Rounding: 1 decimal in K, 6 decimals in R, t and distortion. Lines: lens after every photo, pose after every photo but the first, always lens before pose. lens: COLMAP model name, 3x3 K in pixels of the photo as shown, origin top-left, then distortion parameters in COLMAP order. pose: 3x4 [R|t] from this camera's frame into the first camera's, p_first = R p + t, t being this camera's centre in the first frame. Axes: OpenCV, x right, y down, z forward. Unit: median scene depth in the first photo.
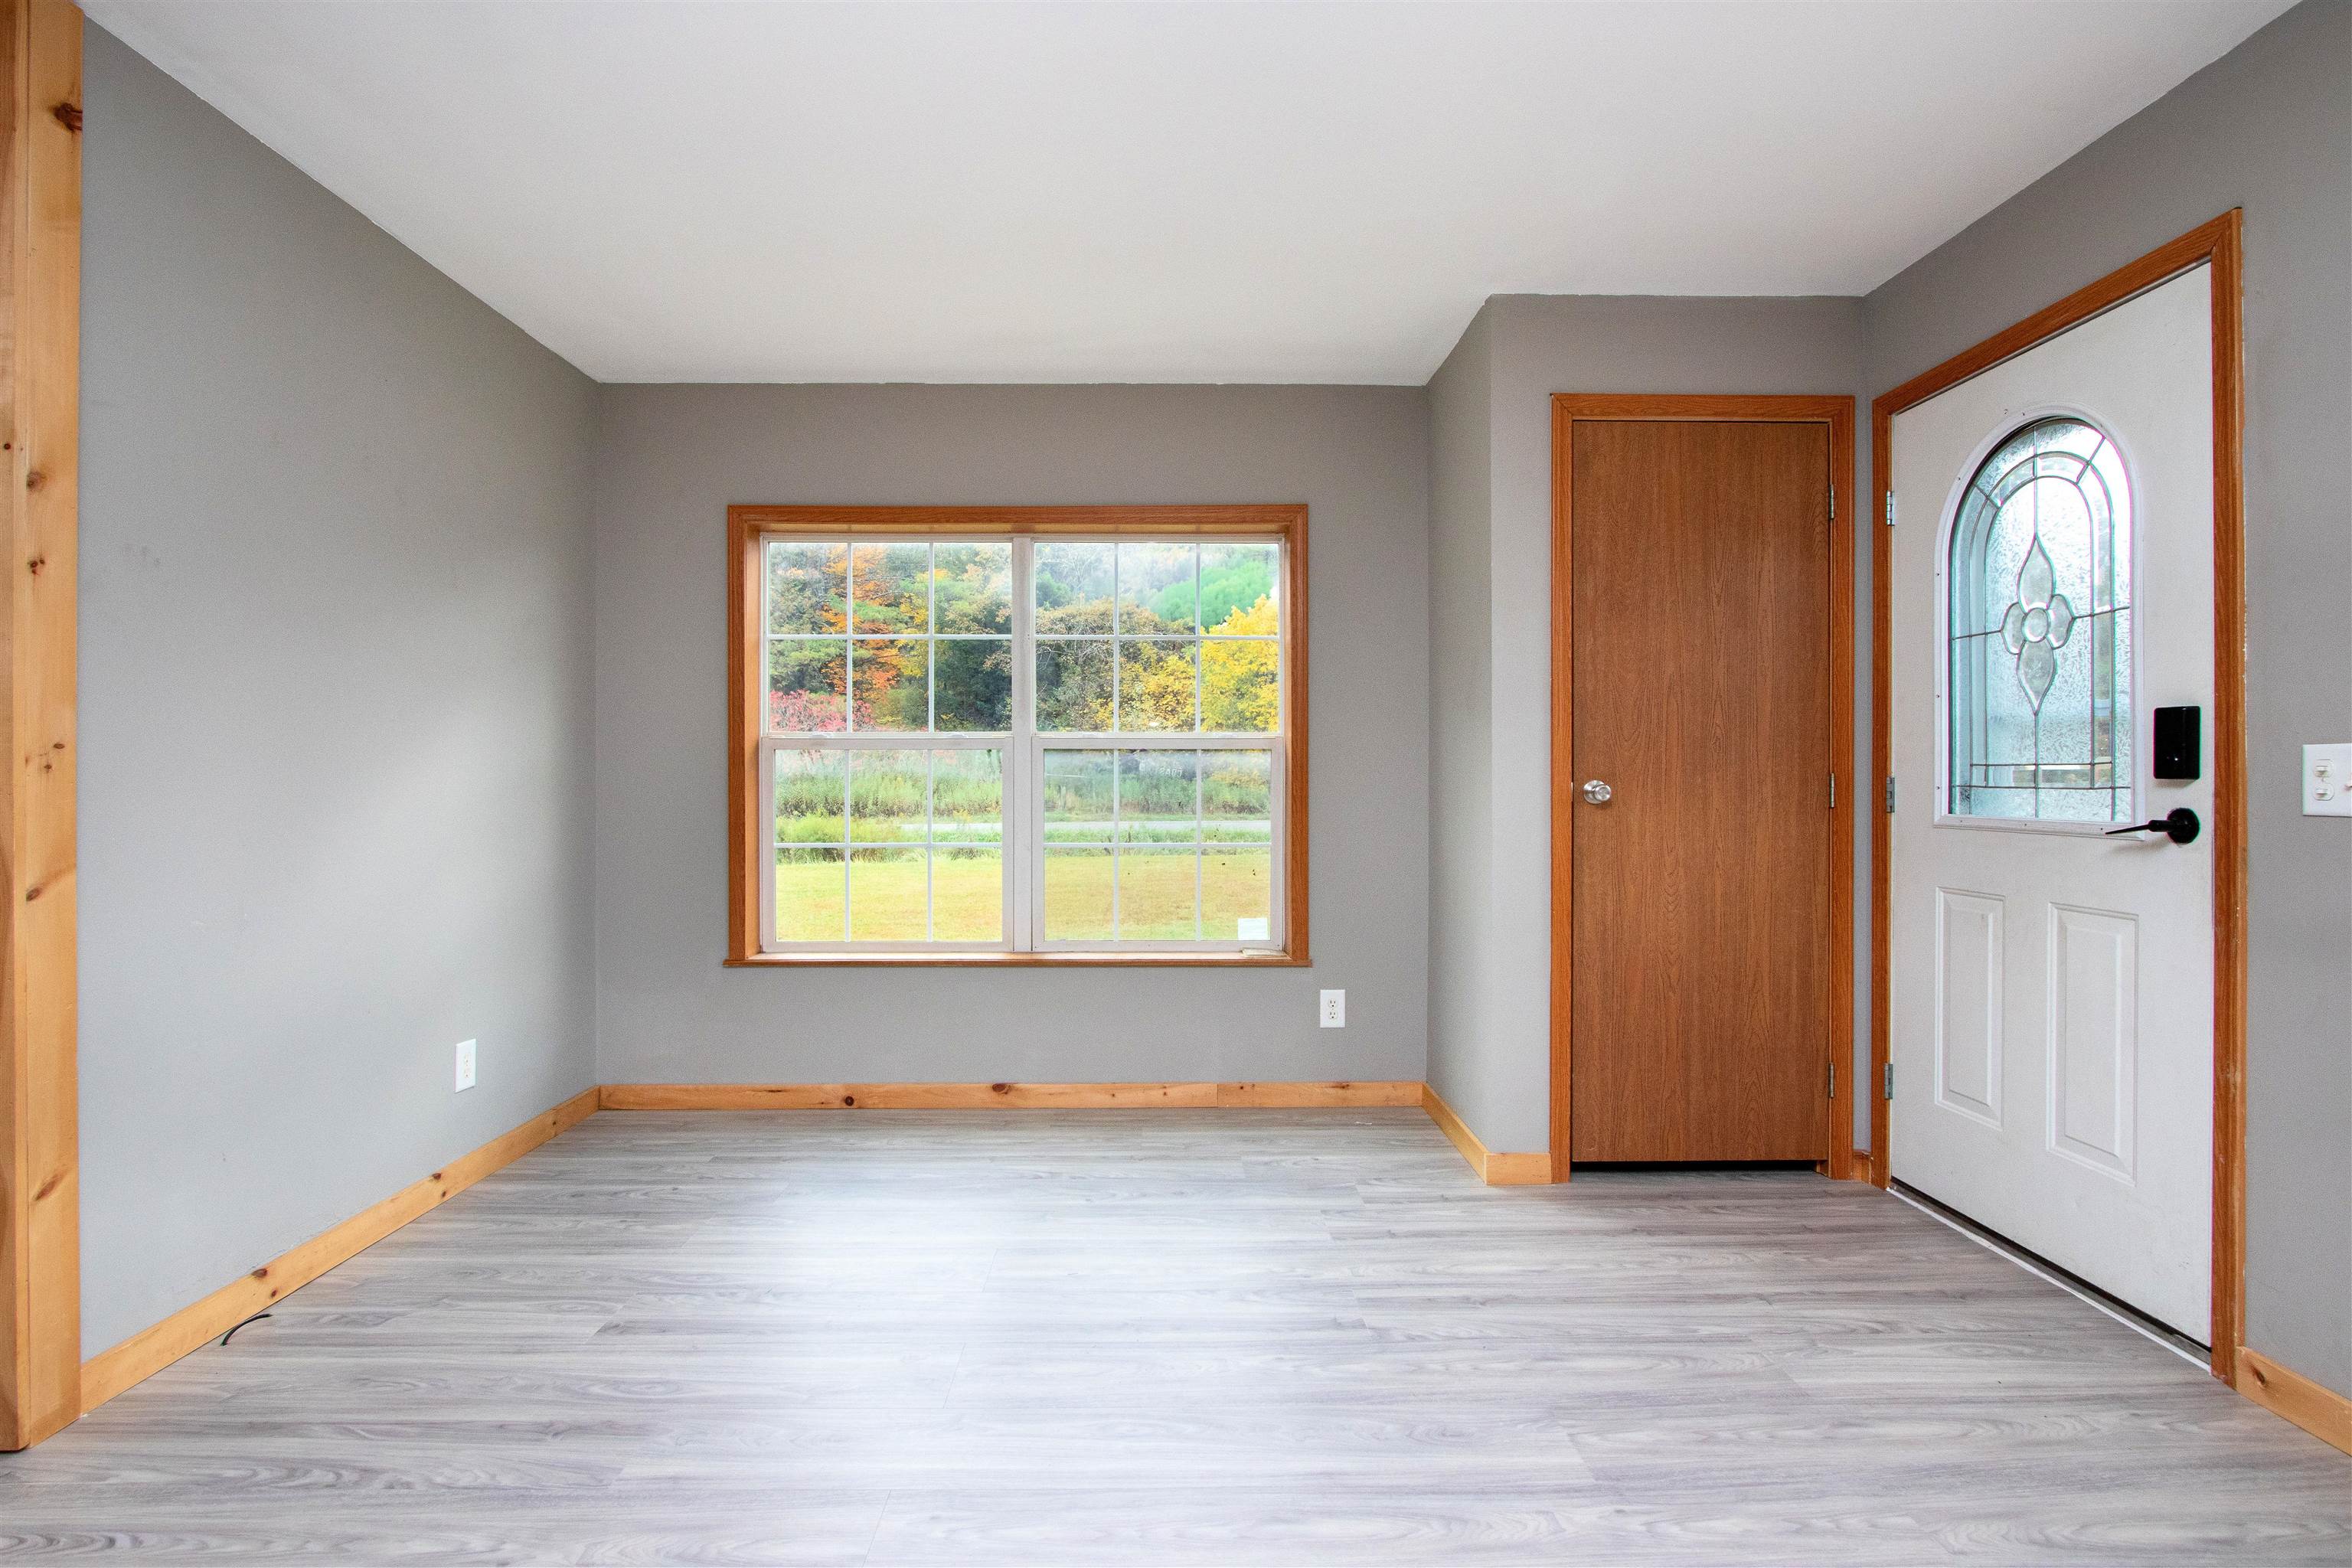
lens RADIAL K [[1142.5, 0, 1171.1], [0, 1142.5, 779.2], [0, 0, 1]] dist [-0.004878, 0.000678]
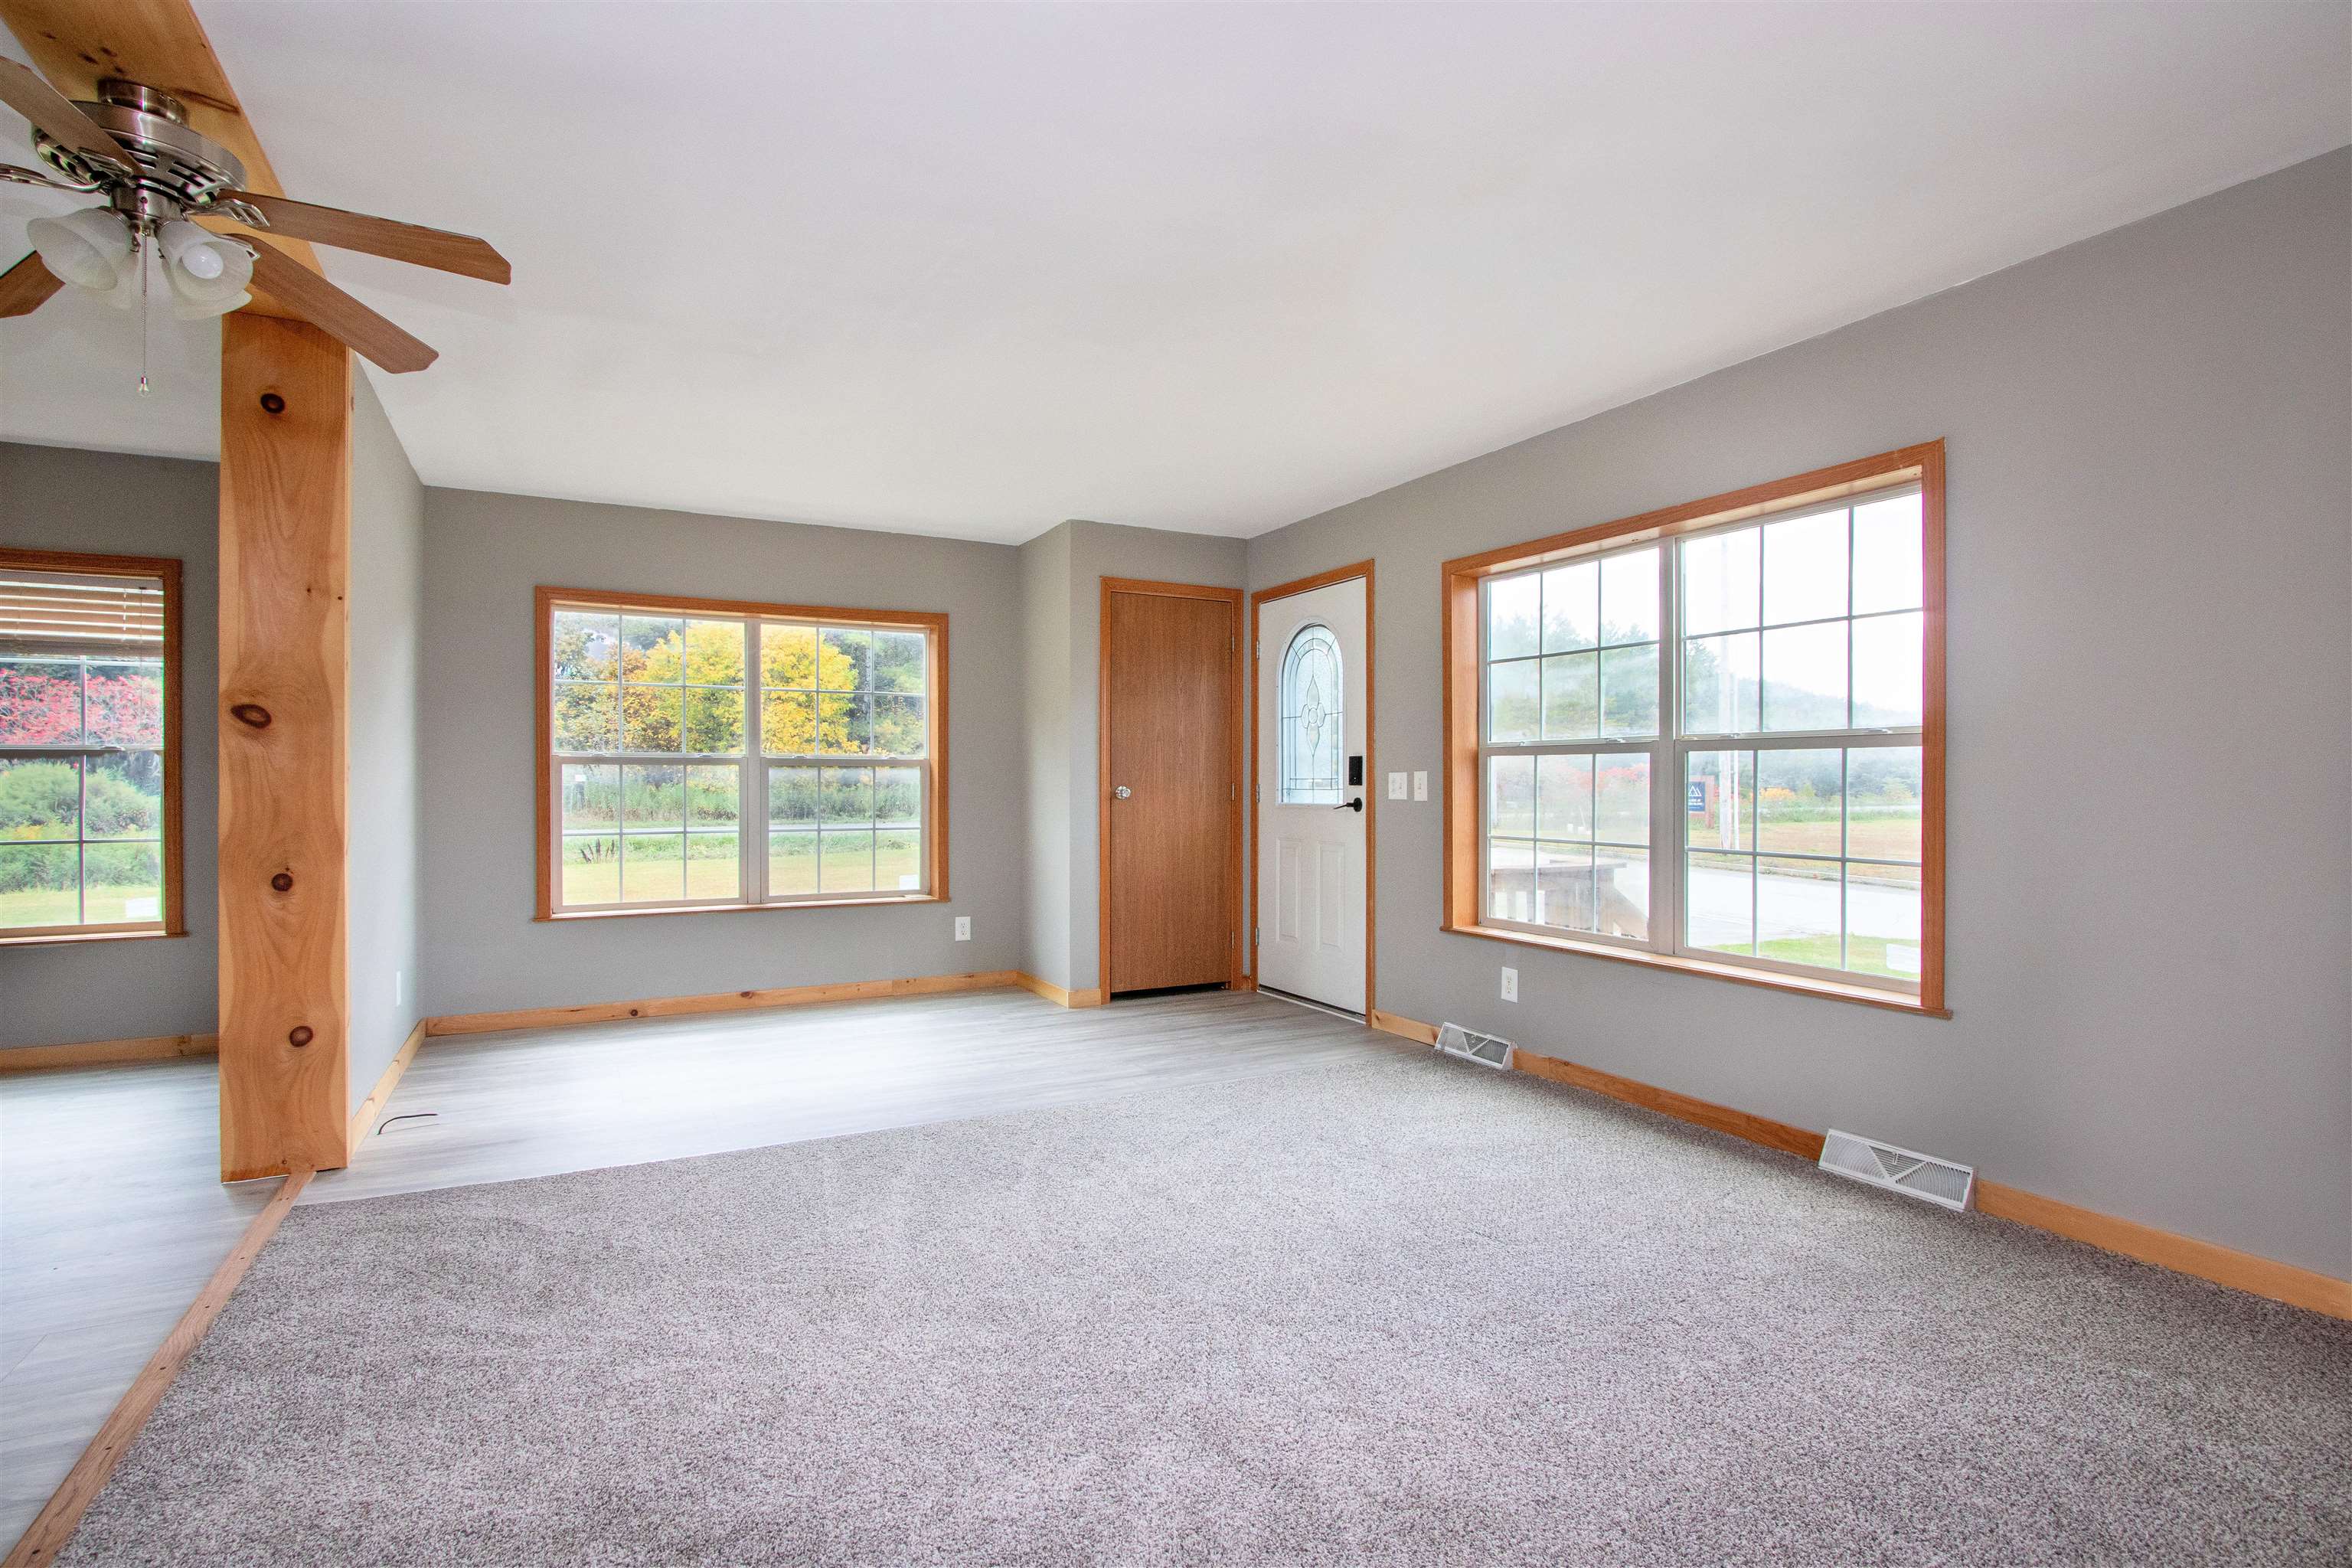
lens RADIAL K [[1142.5, 0, 1171.1], [0, 1142.5, 779.2], [0, 0, 1]] dist [-0.004878, 0.000678]
pose [[0.892613, 0.001916, 0.450819, -0.399785], [0.000503, 0.999986, -0.005246, -0.000636], [-0.450823, 0.004909, 0.892600, -0.702832]]
